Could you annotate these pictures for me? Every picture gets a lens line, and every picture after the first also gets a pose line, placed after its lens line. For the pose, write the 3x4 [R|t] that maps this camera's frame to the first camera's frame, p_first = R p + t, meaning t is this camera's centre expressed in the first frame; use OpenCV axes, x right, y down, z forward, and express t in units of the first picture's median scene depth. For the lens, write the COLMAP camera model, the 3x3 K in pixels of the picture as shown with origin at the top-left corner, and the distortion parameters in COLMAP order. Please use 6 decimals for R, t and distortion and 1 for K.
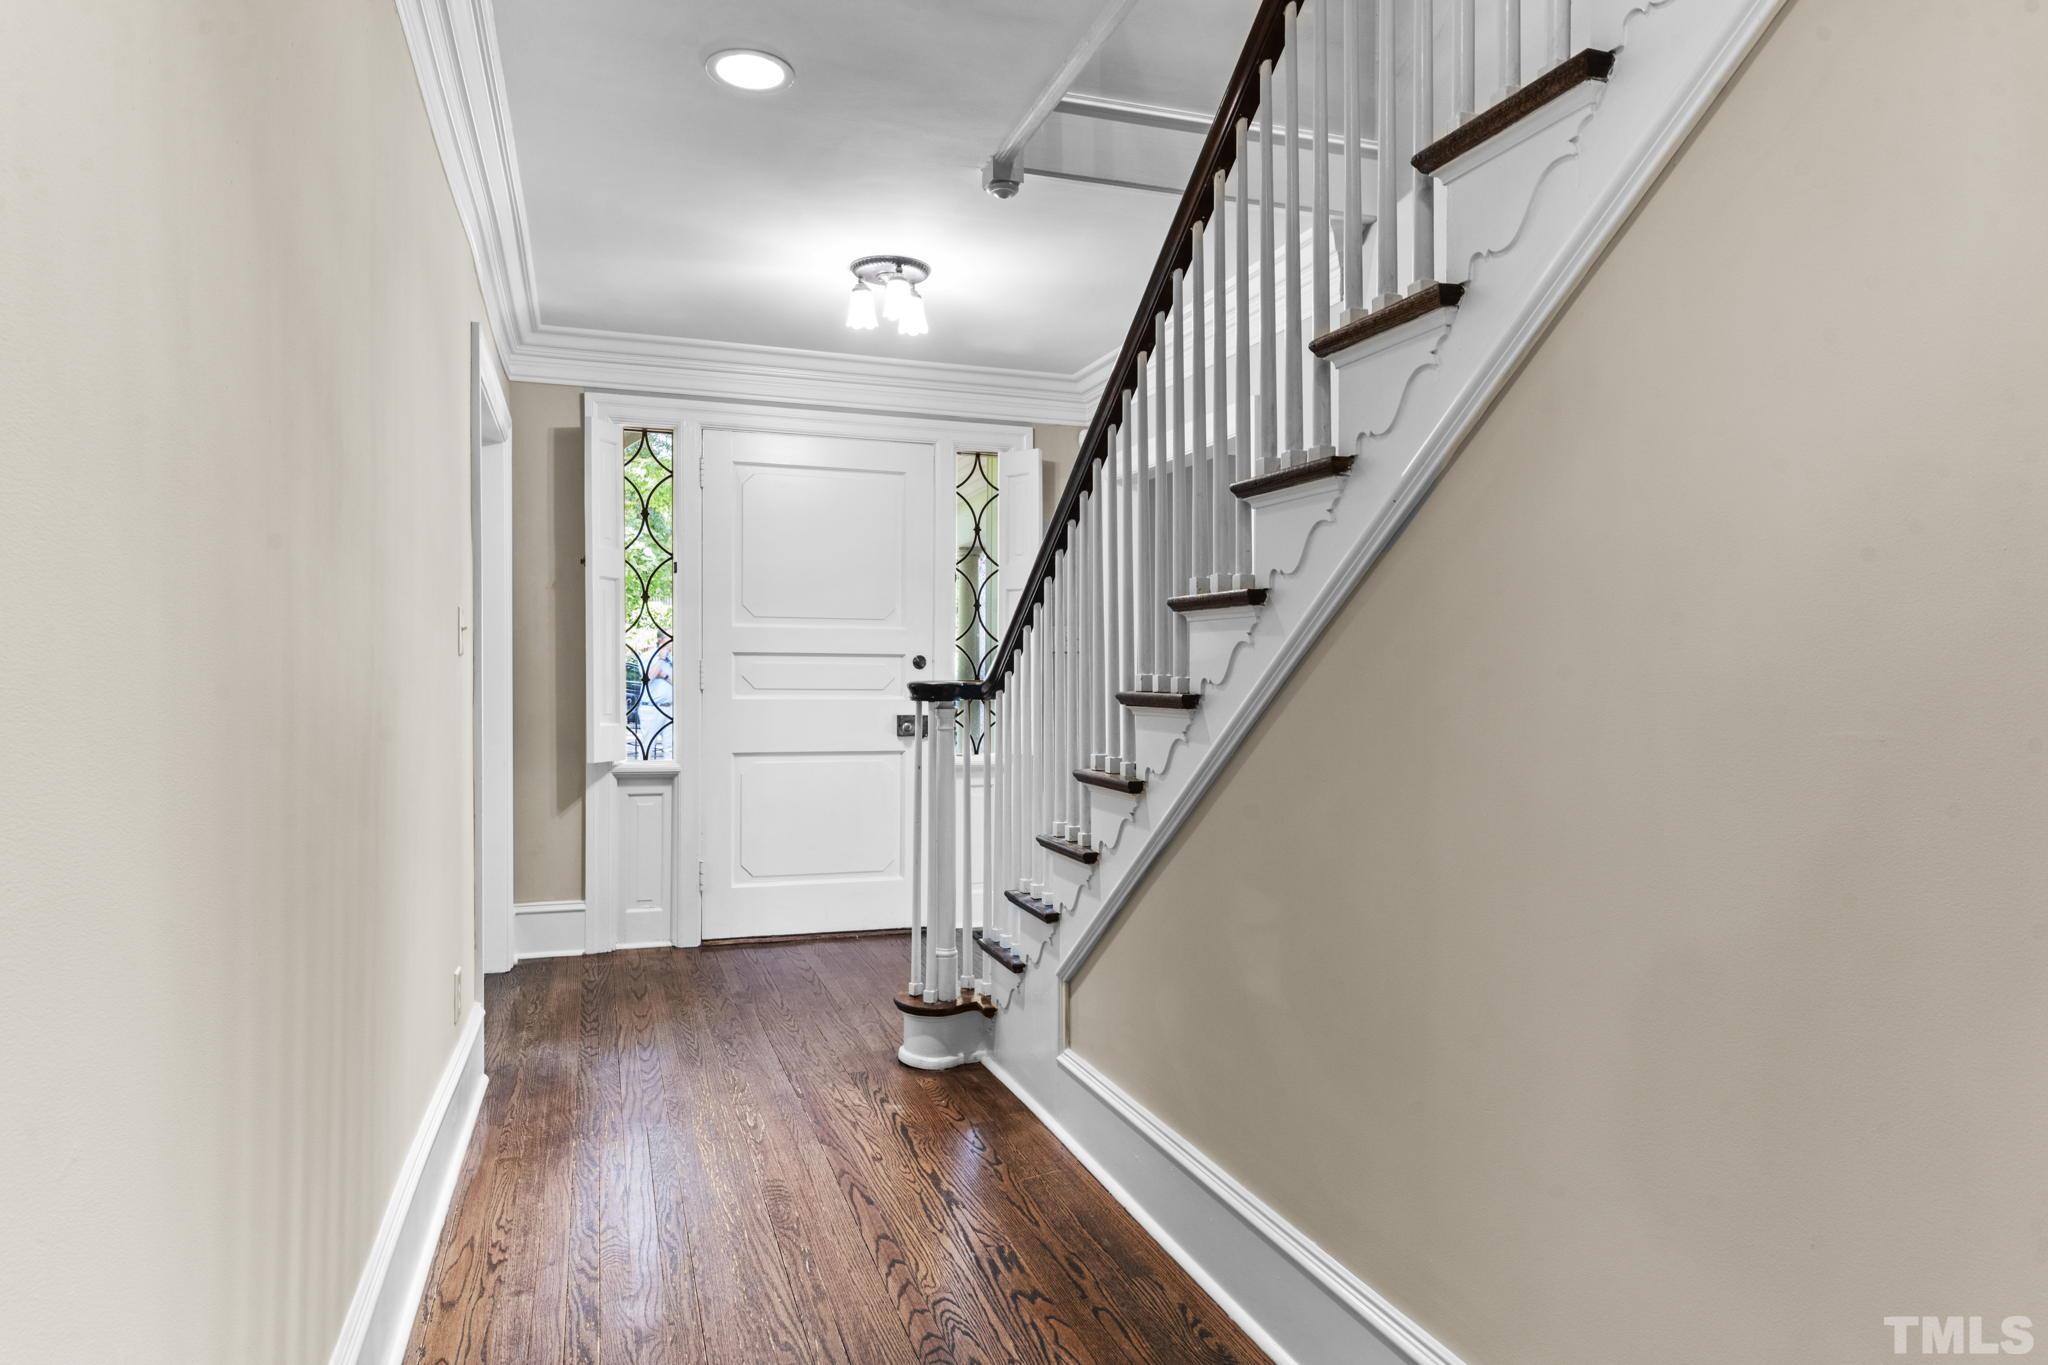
lens RADIAL K [[1212.5, 0, 1023.5], [0, 1212.5, 680.1], [0, 0, 1]] dist [0.003364, 0.000306]
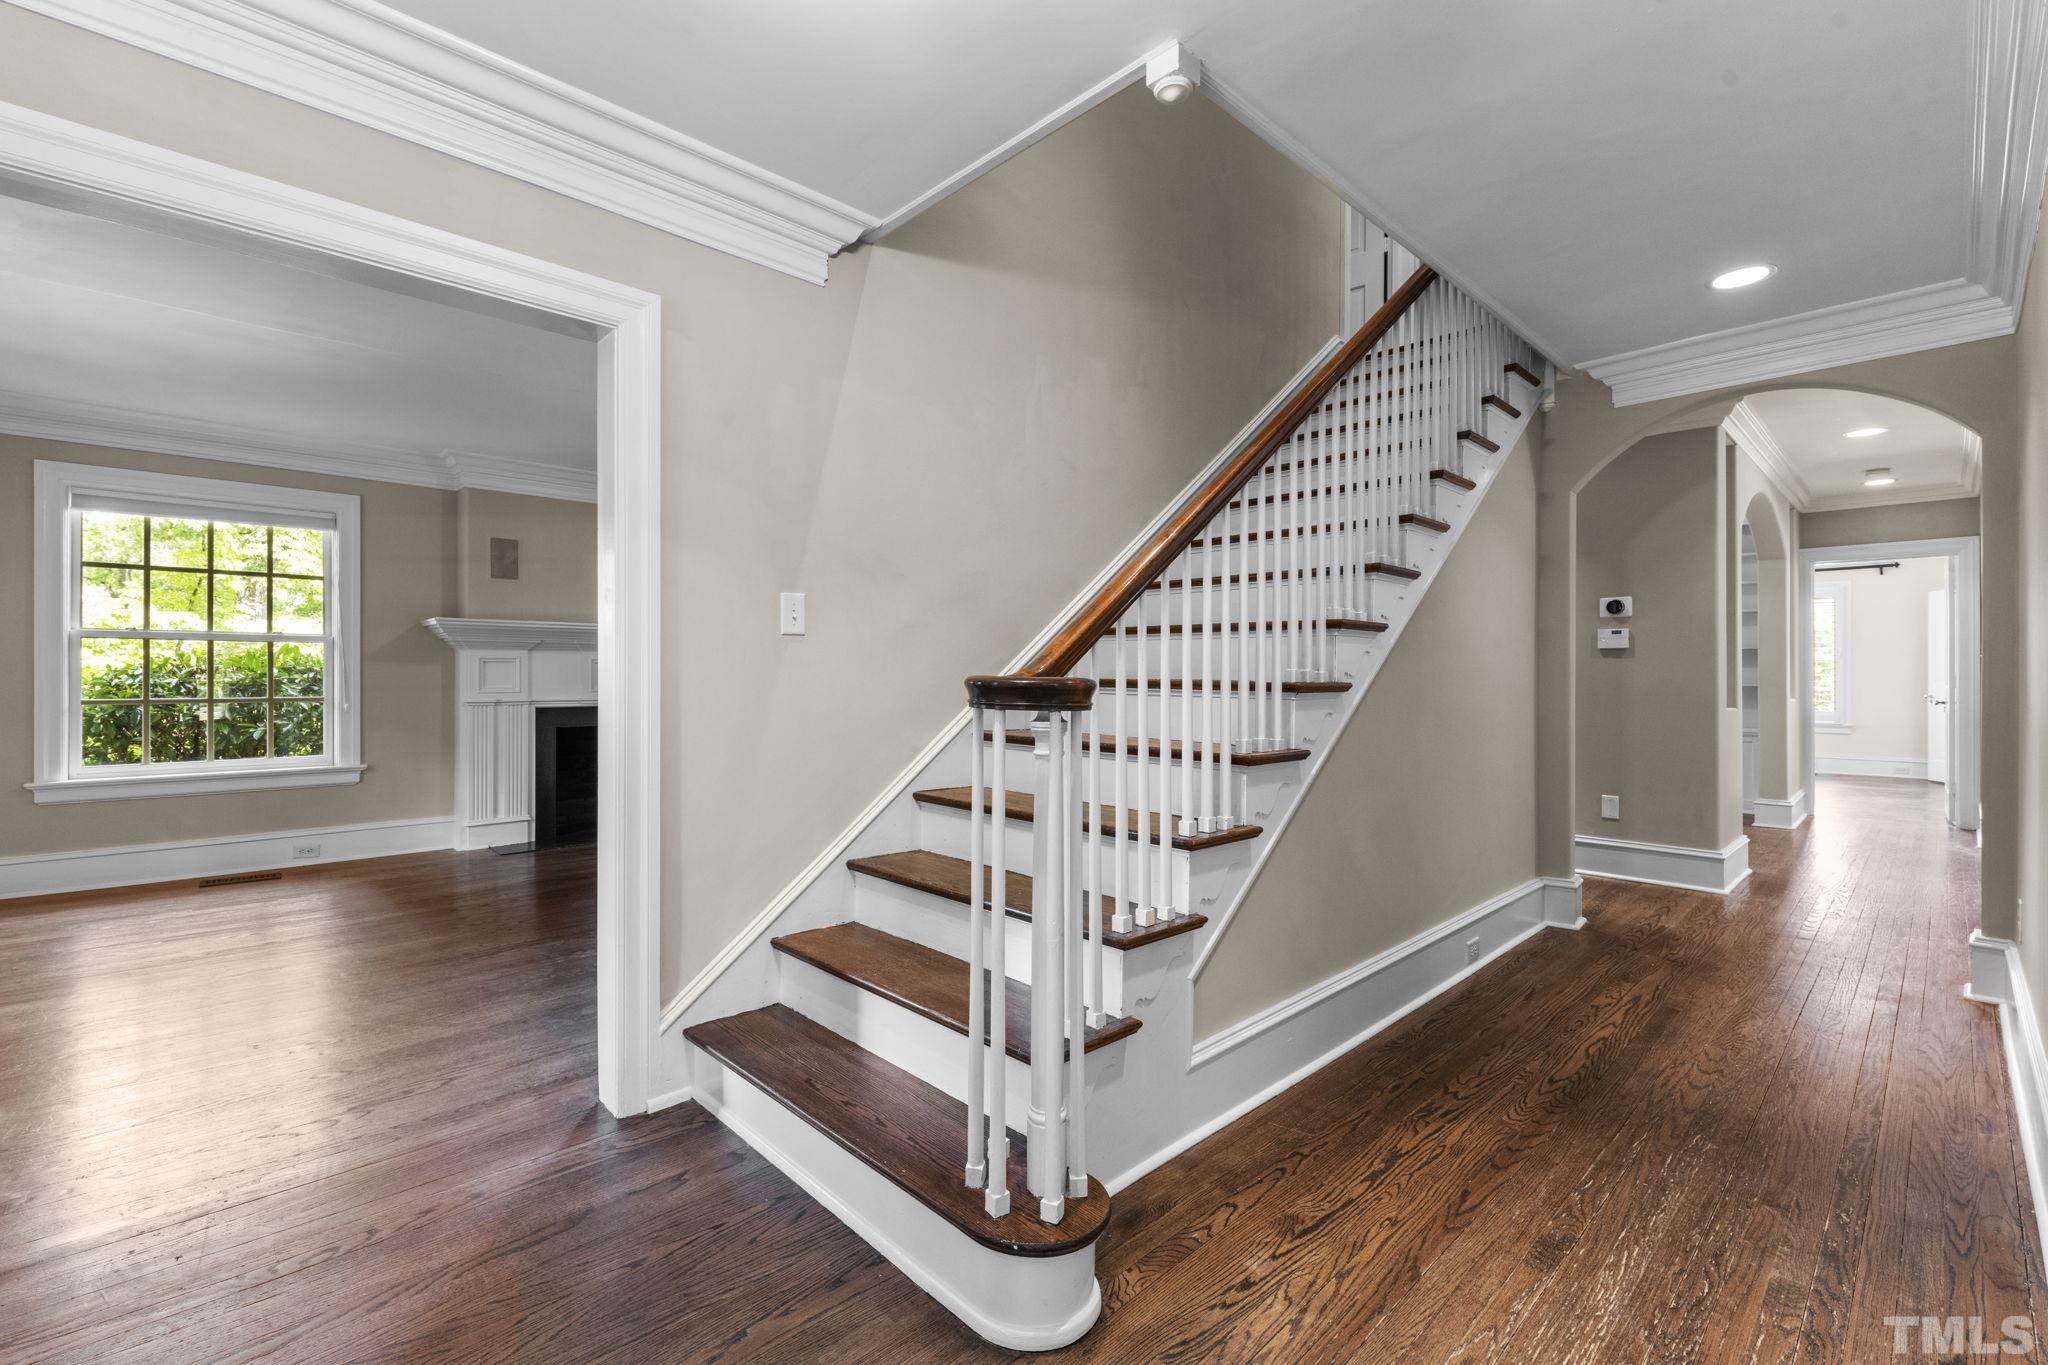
lens RADIAL K [[887.0, 0, 1025.5], [0, 887.0, 673.6], [0, 0, 1]] dist [0.005596, -0.000145]
pose [[-0.416532, -0.004881, 0.909108, -0.604800], [-0.002125, 0.999988, 0.004396, 0.000243], [-0.909119, -0.000101, -0.416537, 1.545702]]
